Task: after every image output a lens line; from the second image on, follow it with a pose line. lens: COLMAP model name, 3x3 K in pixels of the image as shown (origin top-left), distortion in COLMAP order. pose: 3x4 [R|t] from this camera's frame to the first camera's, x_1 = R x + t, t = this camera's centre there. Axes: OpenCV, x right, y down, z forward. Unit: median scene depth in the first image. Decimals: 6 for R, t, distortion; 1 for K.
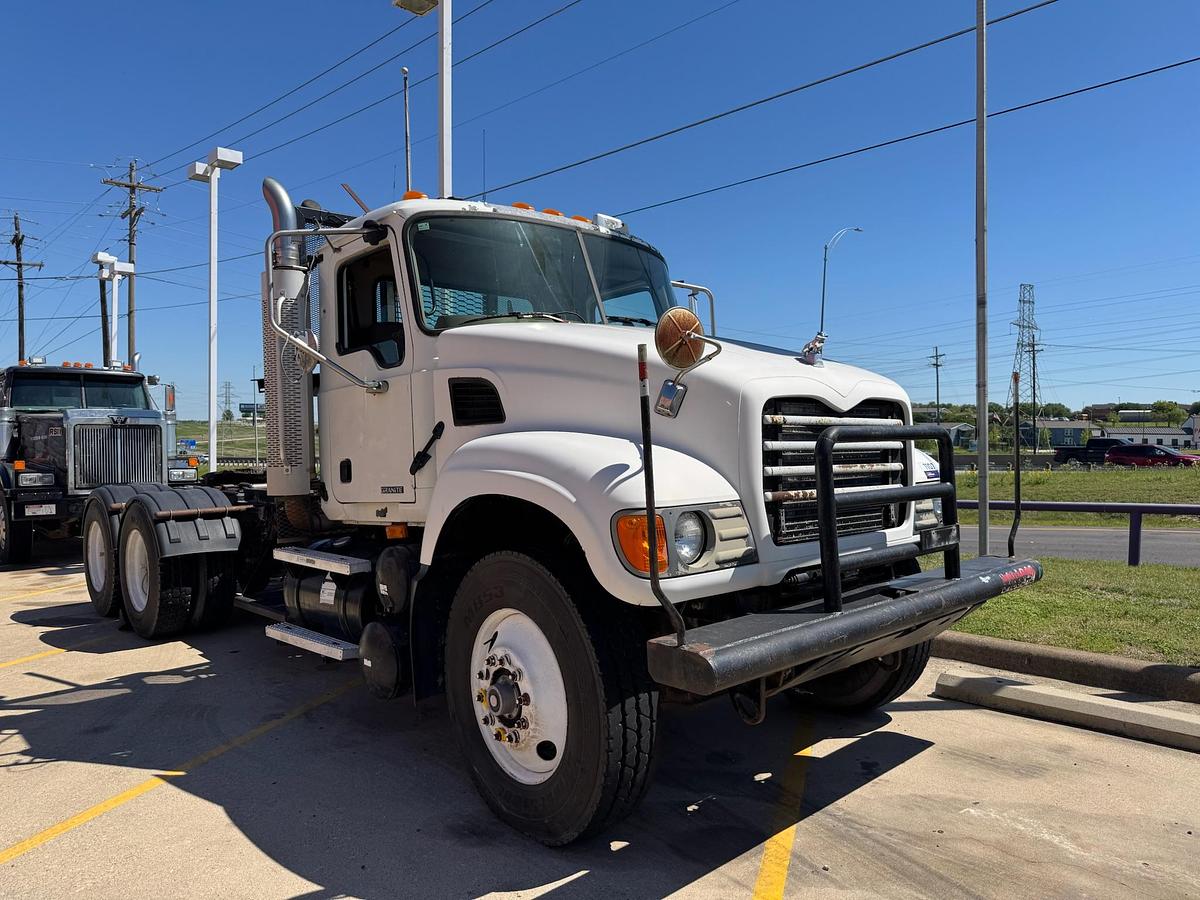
lens RADIAL K [[826.9, 0, 600.0], [0, 826.9, 450.0], [0, 0, 1]] dist [0.042157, -0.038468]
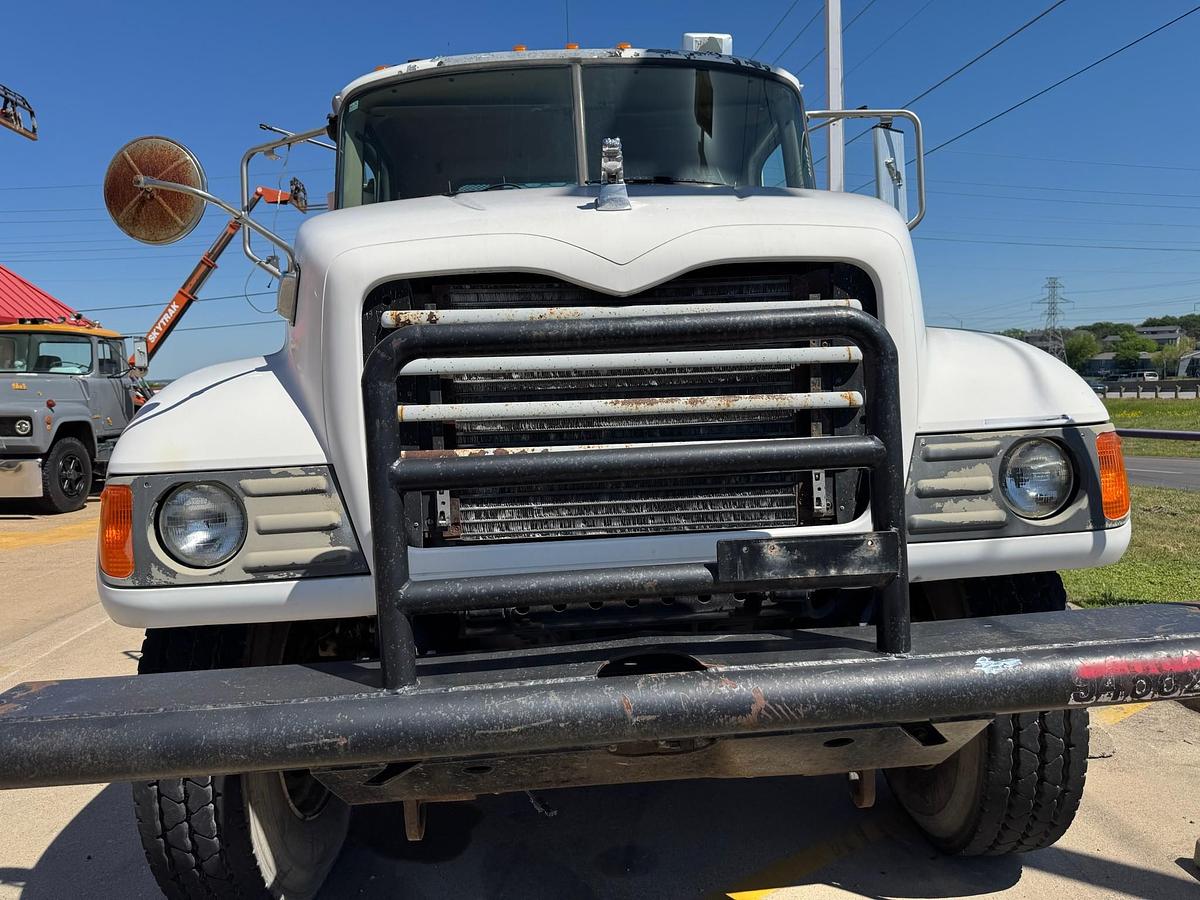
lens RADIAL K [[830.6, 0, 584.4], [0, 830.6, 455.1], [0, 0, 1]] dist [0.048110, -0.043439]
pose [[0.784793, 0.030151, -0.619024, 0.571979], [0.026566, 0.996261, 0.082205, 0.009557], [0.619188, -0.080959, 0.781058, 0.564866]]
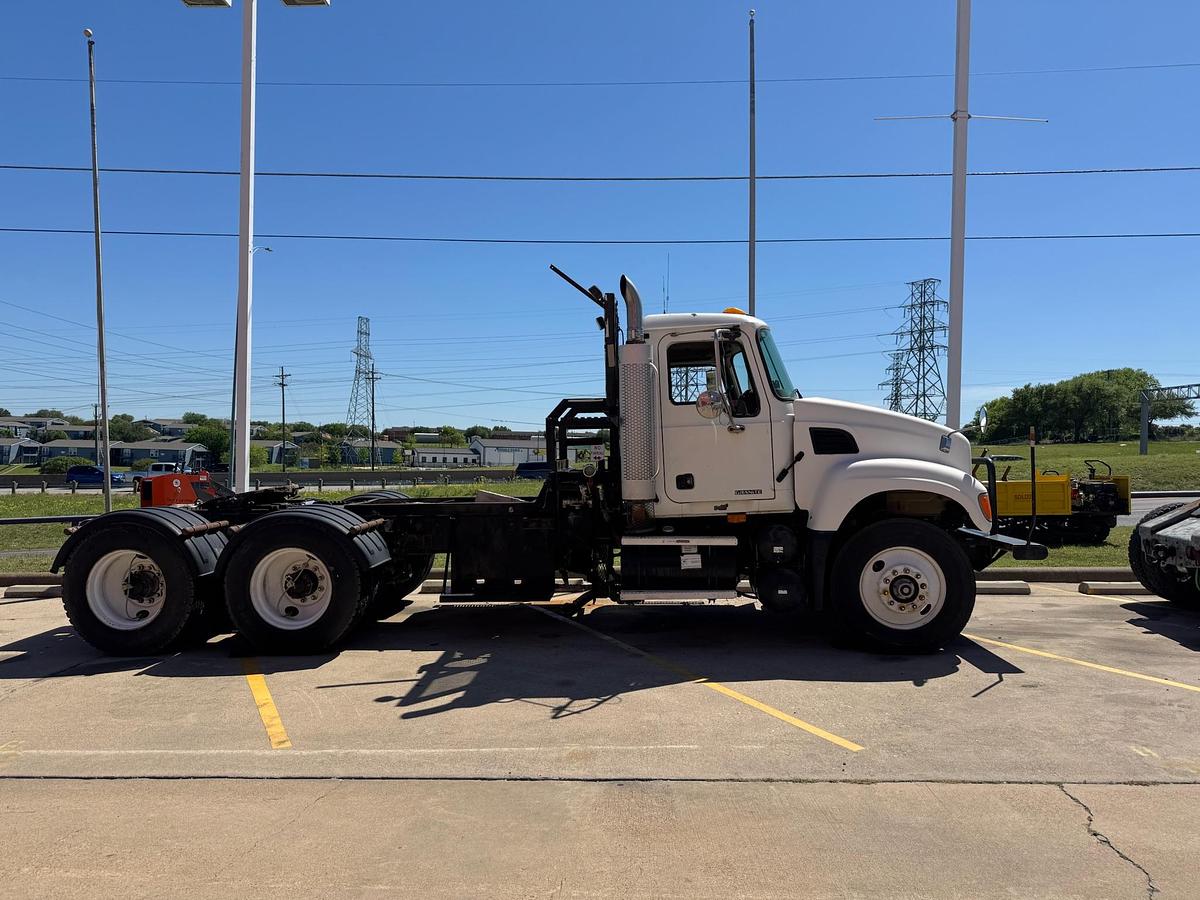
lens RADIAL K [[821.5, 0, 594.0], [0, 821.5, 452.7], [0, 0, 1]] dist [0.085219, -0.110032]
pose [[0.717638, 0.010709, 0.696334, -1.759983], [0.001358, 0.999858, -0.016776, -0.002621], [-0.696415, 0.012984, 0.717522, 0.050822]]
